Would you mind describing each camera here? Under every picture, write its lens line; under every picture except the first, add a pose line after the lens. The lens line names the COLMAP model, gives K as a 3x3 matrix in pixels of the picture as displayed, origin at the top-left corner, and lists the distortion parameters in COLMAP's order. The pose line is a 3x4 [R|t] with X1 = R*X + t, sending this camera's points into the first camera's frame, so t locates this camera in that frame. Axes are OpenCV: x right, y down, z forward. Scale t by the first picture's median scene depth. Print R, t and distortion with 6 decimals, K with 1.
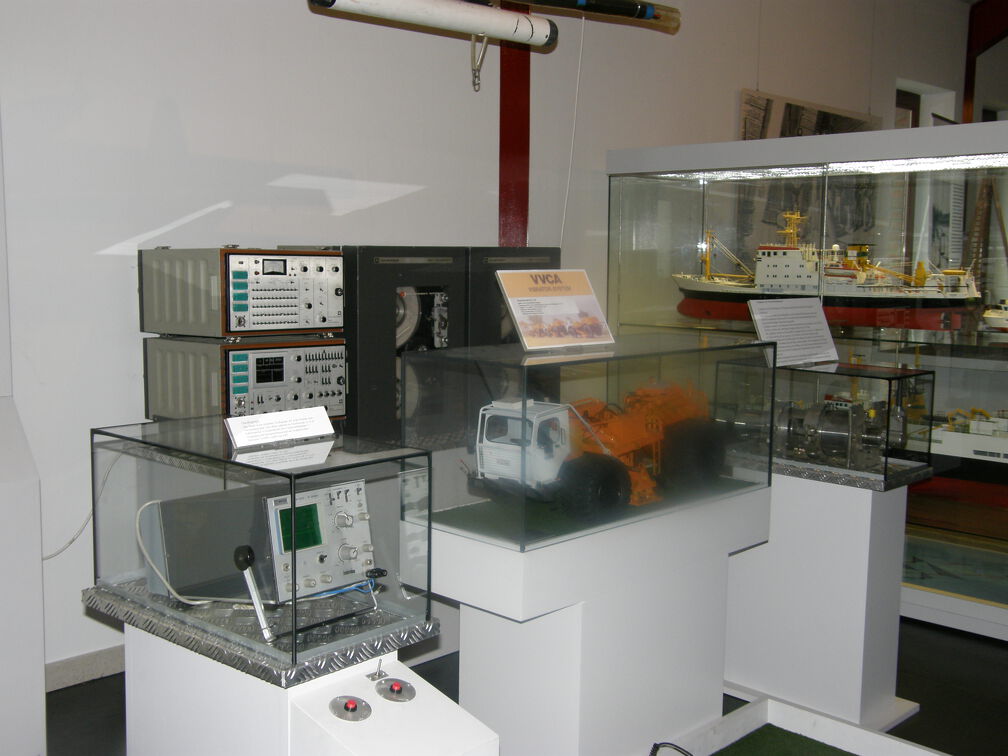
lens RADIAL K [[1123.1, 0, 504.0], [0, 1123.1, 378.0], [0, 0, 1]] dist [-0.049288, 0.219674]
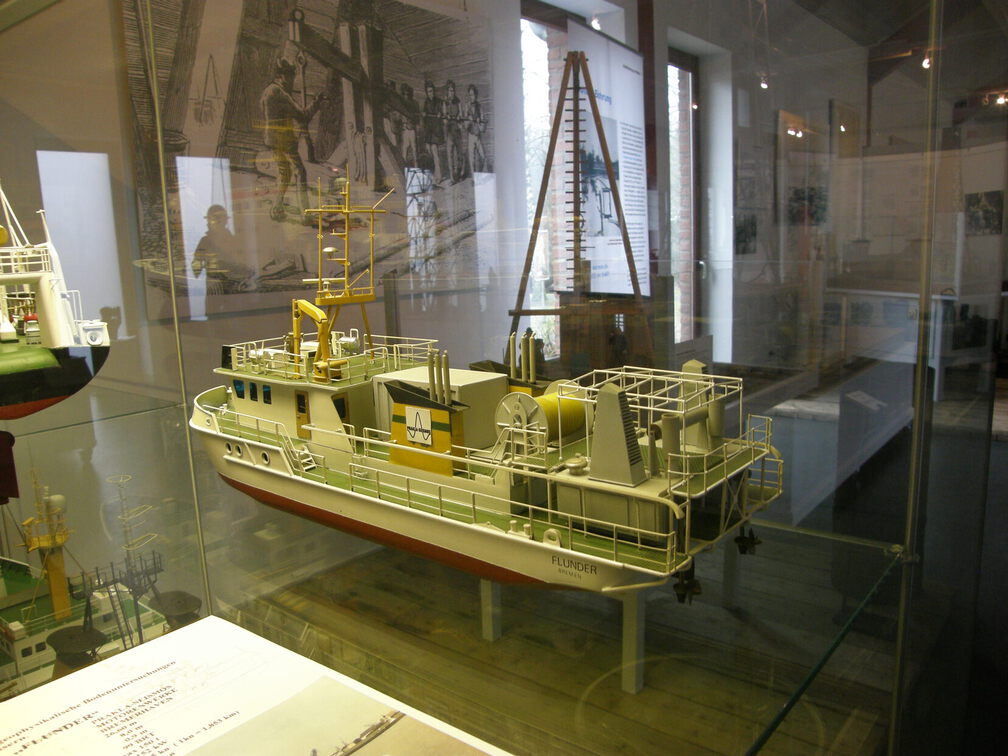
lens RADIAL K [[801.2, 0, 504.0], [0, 801.2, 378.0], [0, 0, 1]] dist [-0.174498, 0.154379]
pose [[0.995896, -0.055347, 0.071609, 0.626120], [0.051073, 0.996878, 0.060211, -0.090156], [-0.074718, -0.056306, 0.995614, 1.083224]]
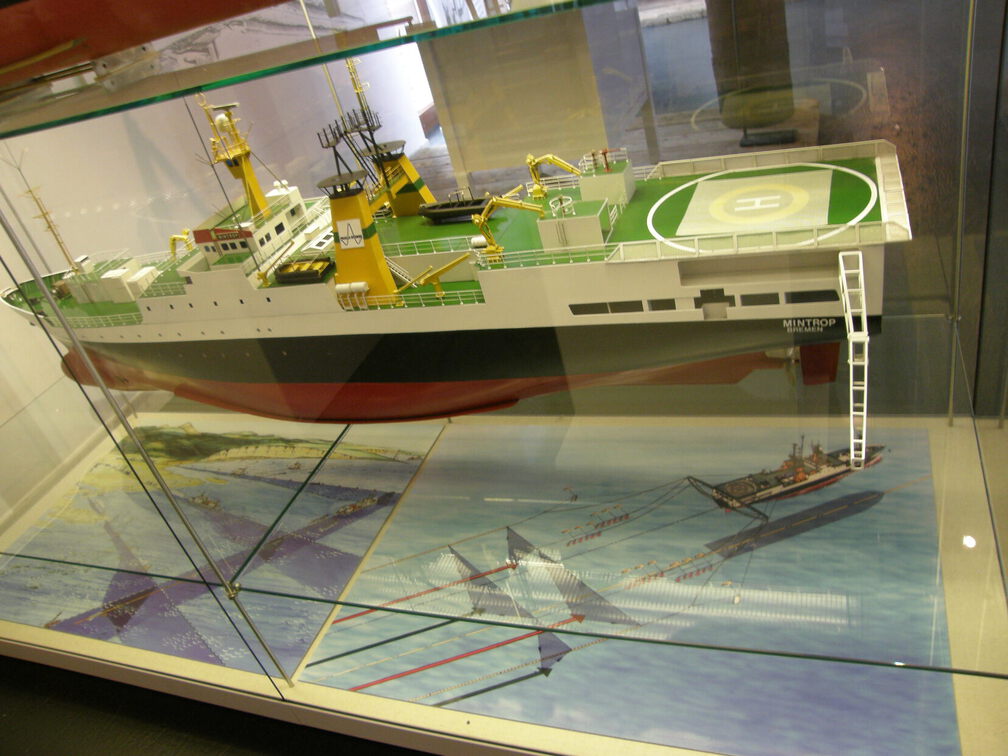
lens RADIAL K [[801.2, 0, 504.0], [0, 801.2, 378.0], [0, 0, 1]] dist [-0.174498, 0.154379]
pose [[0.882446, -0.418233, 0.215337, 0.434740], [0.297599, 0.850853, 0.432994, -0.039672], [-0.364313, -0.318010, 0.875298, 1.005209]]
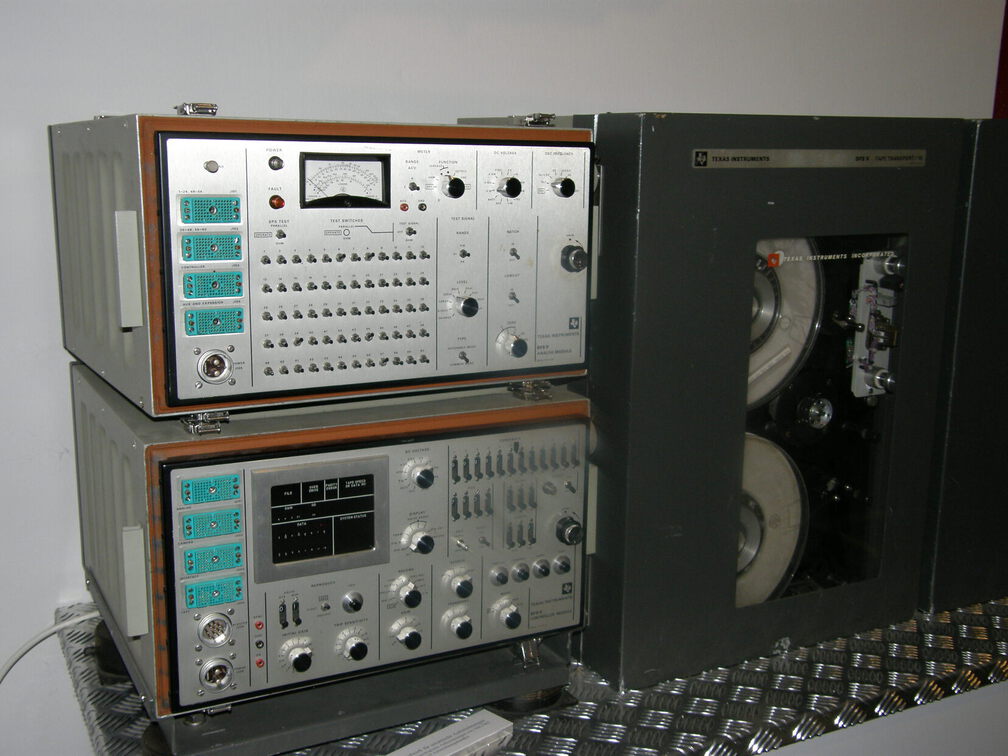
lens RADIAL K [[1123.1, 0, 504.0], [0, 1123.1, 378.0], [0, 0, 1]] dist [-0.049288, 0.219674]
pose [[0.952894, 0.062441, -0.296805, -0.070769], [-0.035037, 0.994690, 0.096772, -0.074934], [0.301272, -0.081814, 0.950022, 0.704766]]
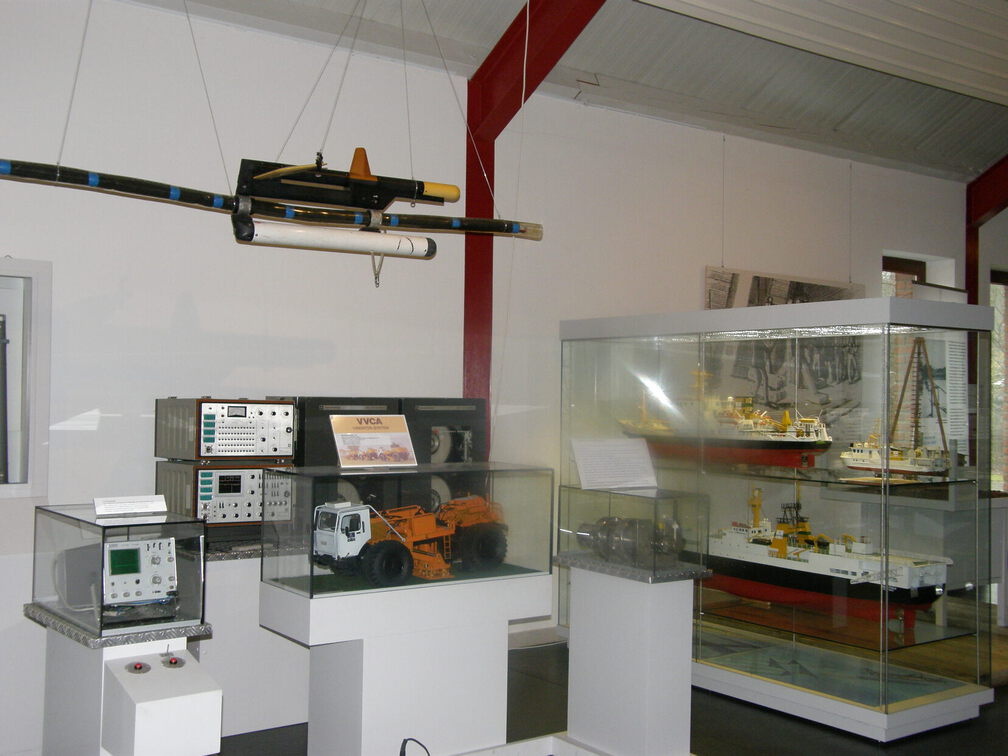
lens RADIAL K [[1123.1, 0, 504.0], [0, 1123.1, 378.0], [0, 0, 1]] dist [-0.049288, 0.219674]
pose [[0.985118, 0.002322, -0.171865, 0.362243], [-0.024621, 0.991503, -0.127731, 0.030847], [0.170108, 0.130062, 0.976805, -0.325961]]
